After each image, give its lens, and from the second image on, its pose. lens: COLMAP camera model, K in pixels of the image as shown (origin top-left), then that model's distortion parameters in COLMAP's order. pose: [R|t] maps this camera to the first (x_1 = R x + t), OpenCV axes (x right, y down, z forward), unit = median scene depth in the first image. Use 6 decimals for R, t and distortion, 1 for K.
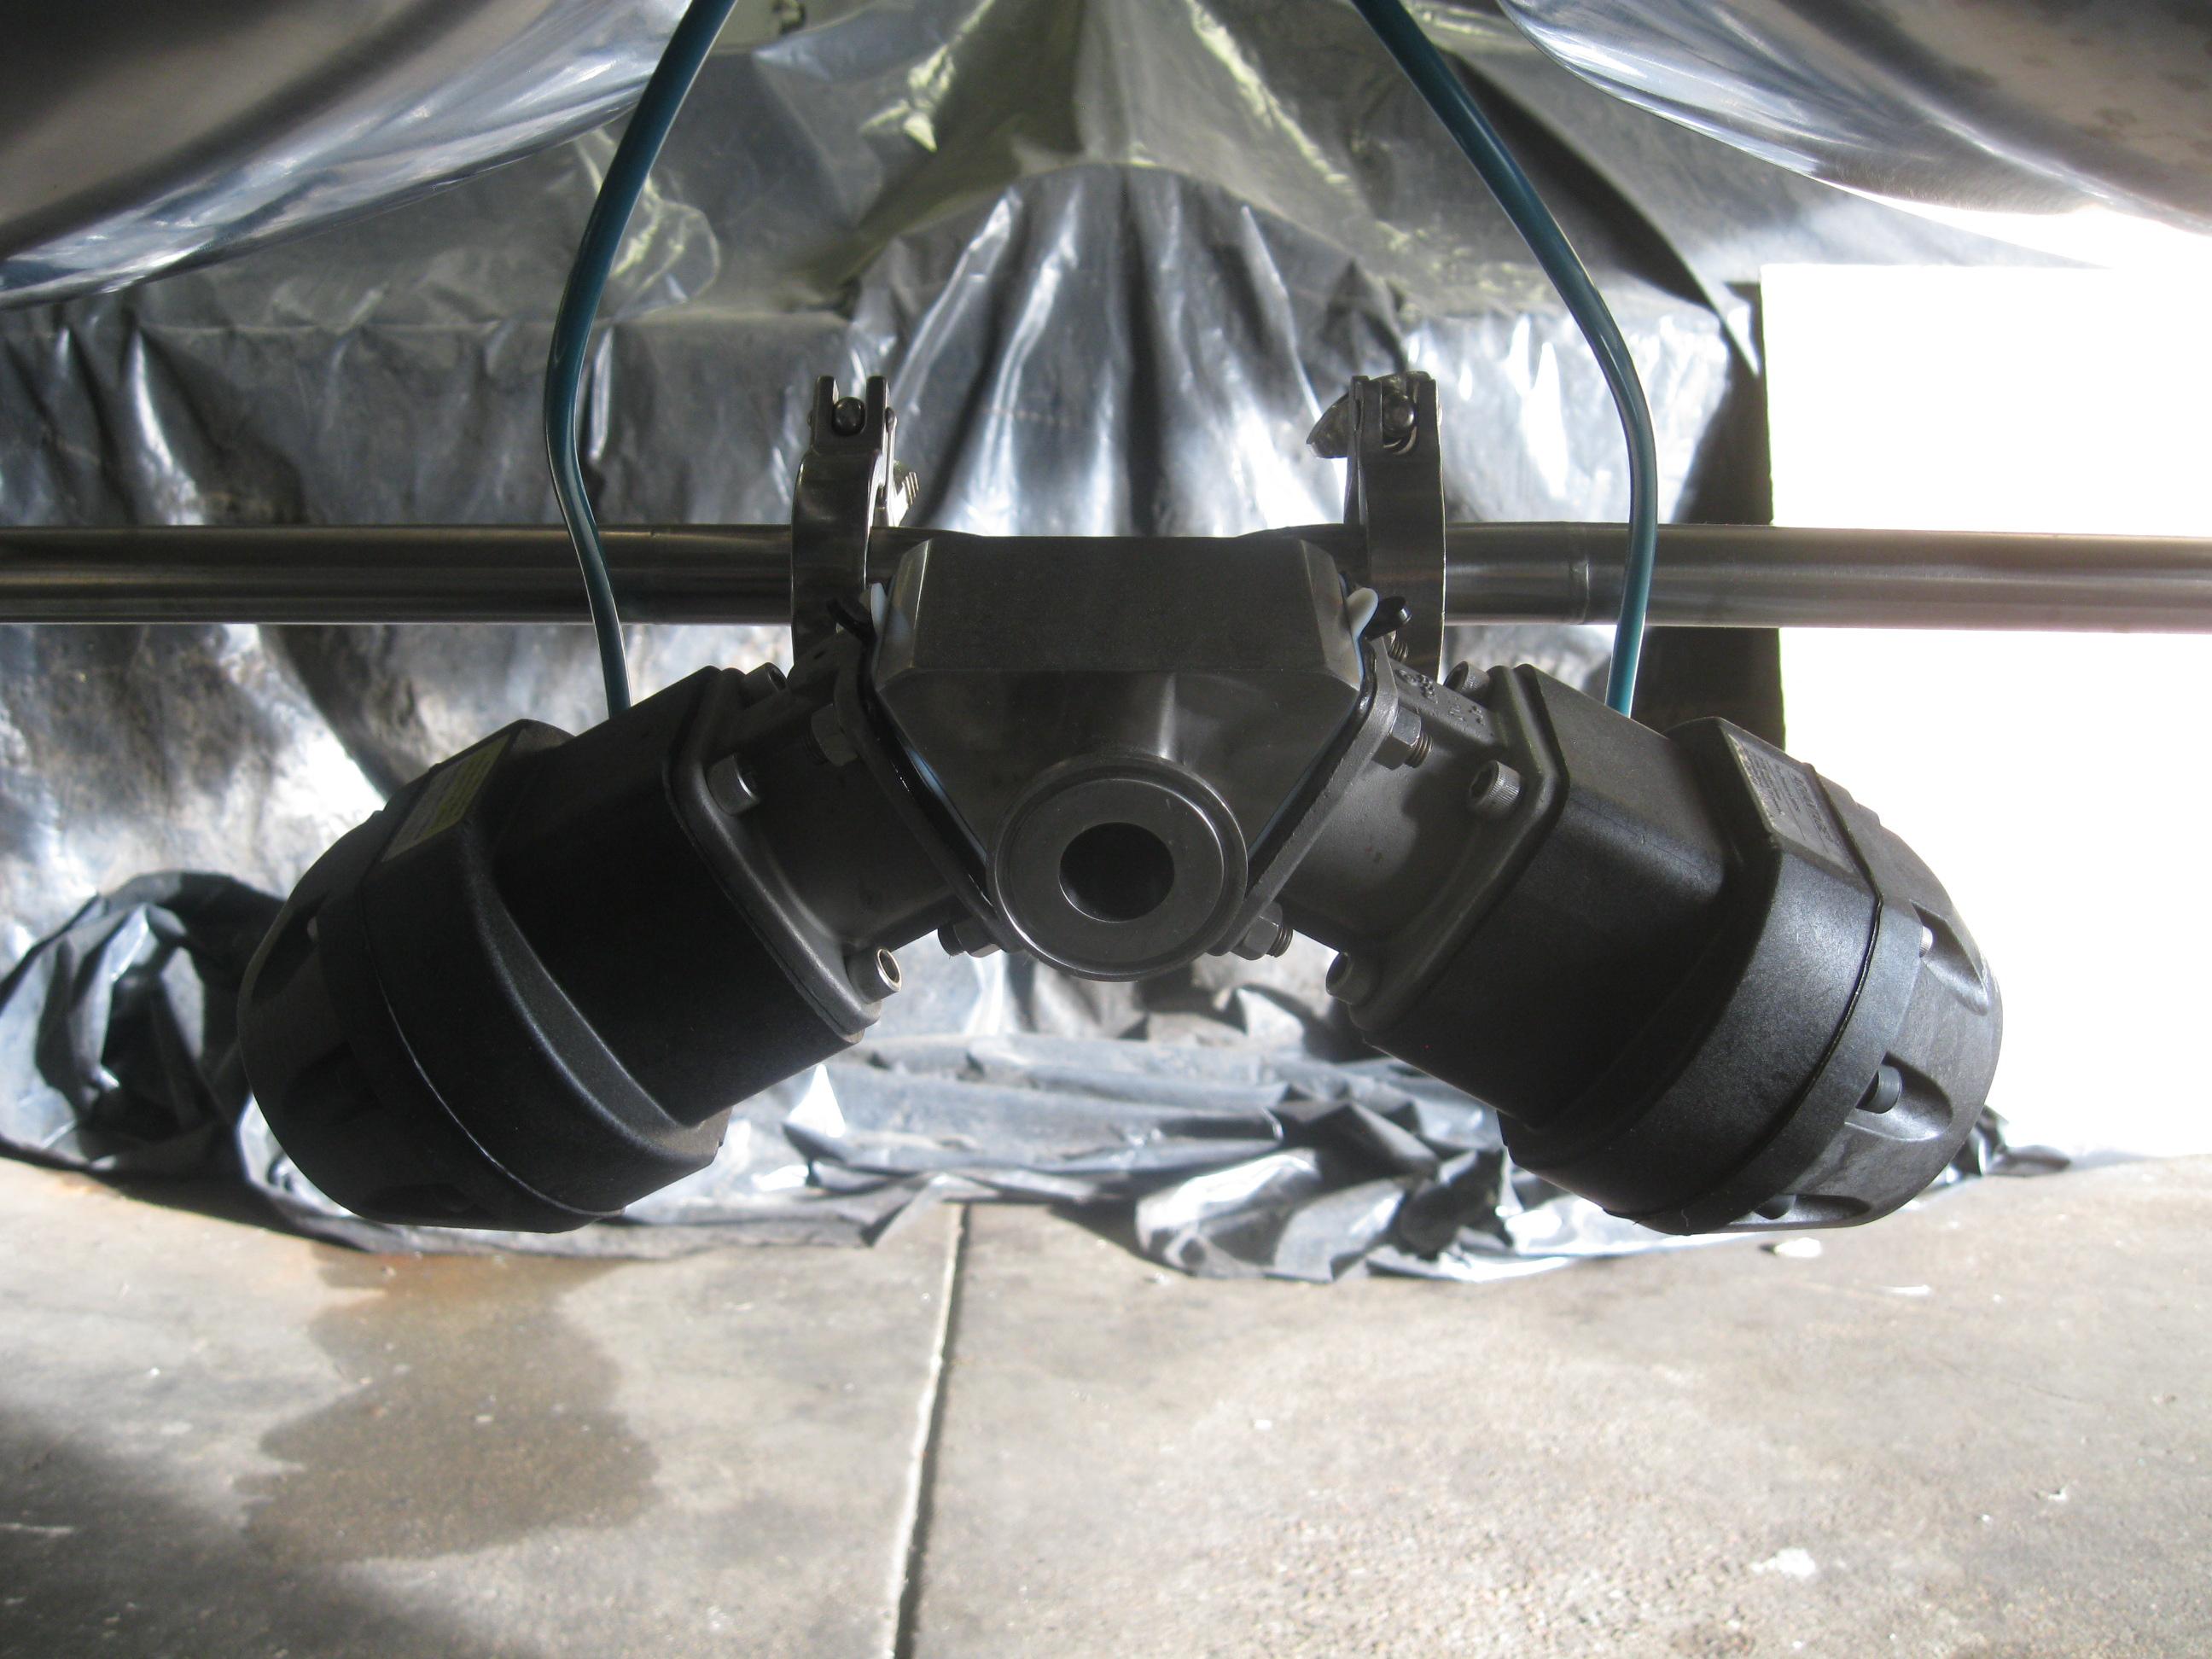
lens RADIAL K [[1987.2, 0, 1106.0], [0, 1987.2, 829.5], [0, 0, 1]] dist [-0.119912, 0.008523]
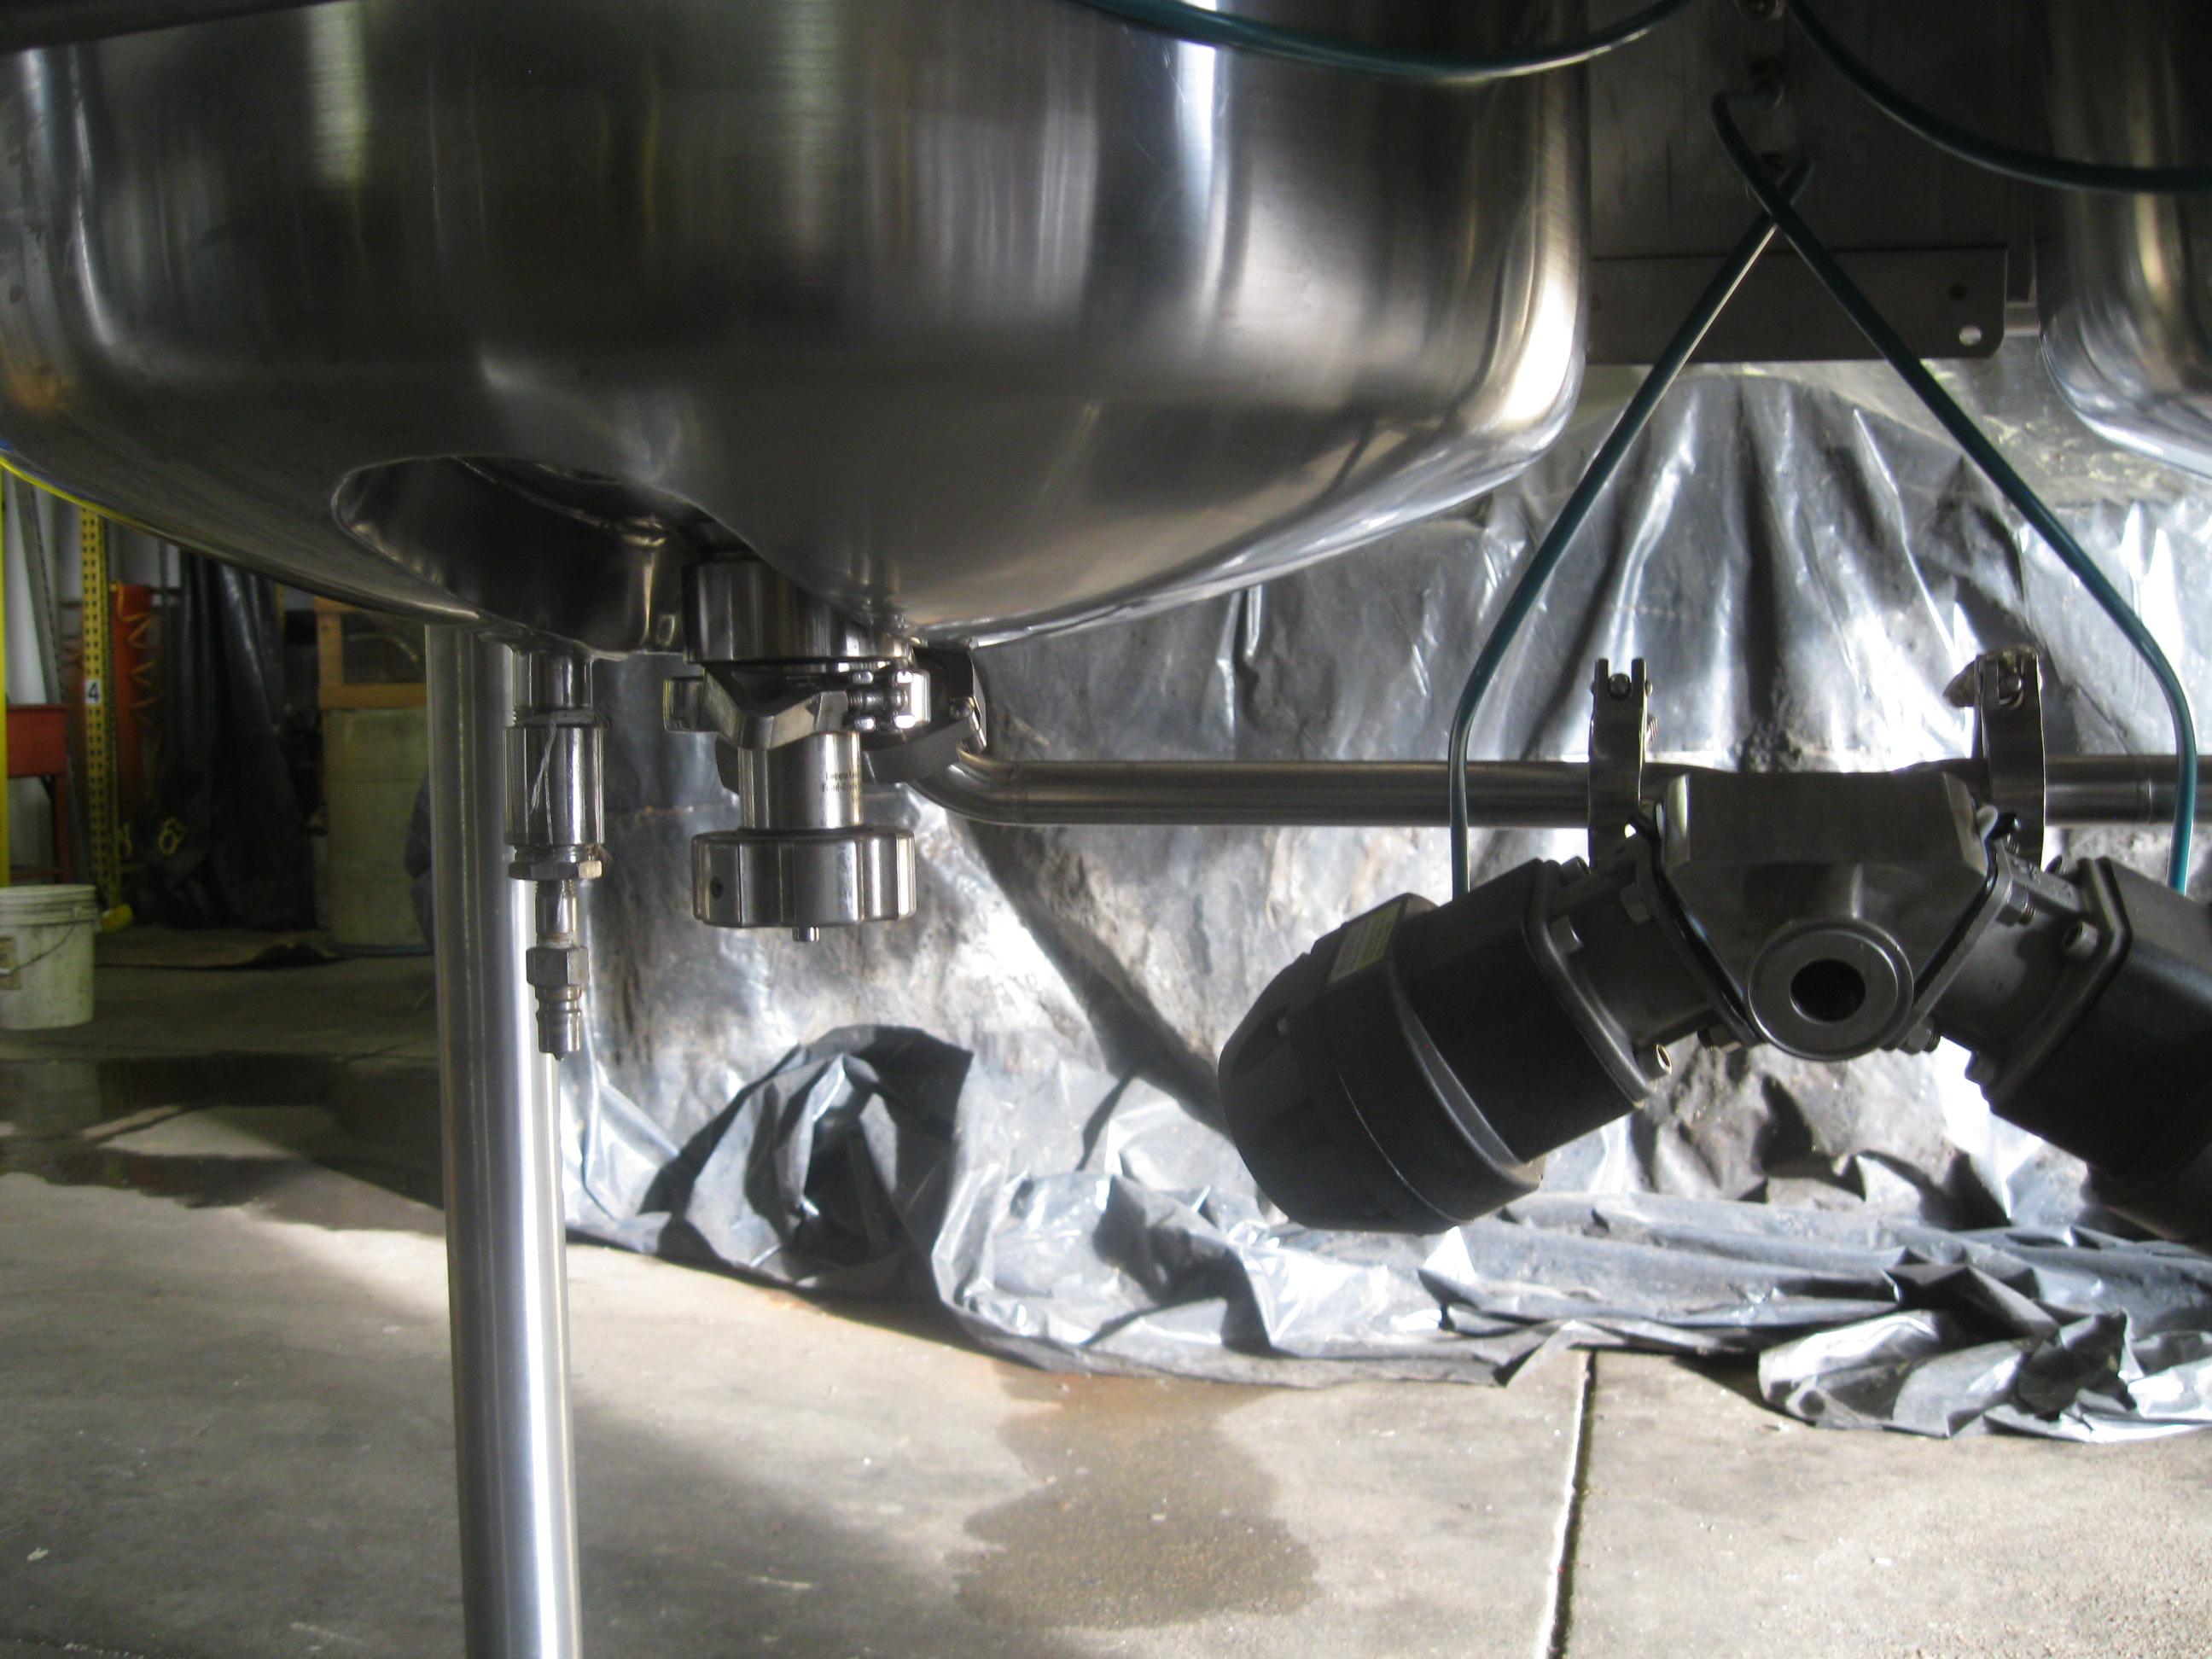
lens RADIAL K [[2191.5, 0, 1106.0], [0, 2191.5, 829.5], [0, 0, 1]] dist [-0.138552, 0.078849]
pose [[0.967588, -0.003186, -0.252512, -0.030392], [-0.018474, 0.996348, -0.083358, 0.012418], [0.251856, 0.085321, 0.963996, -0.210019]]
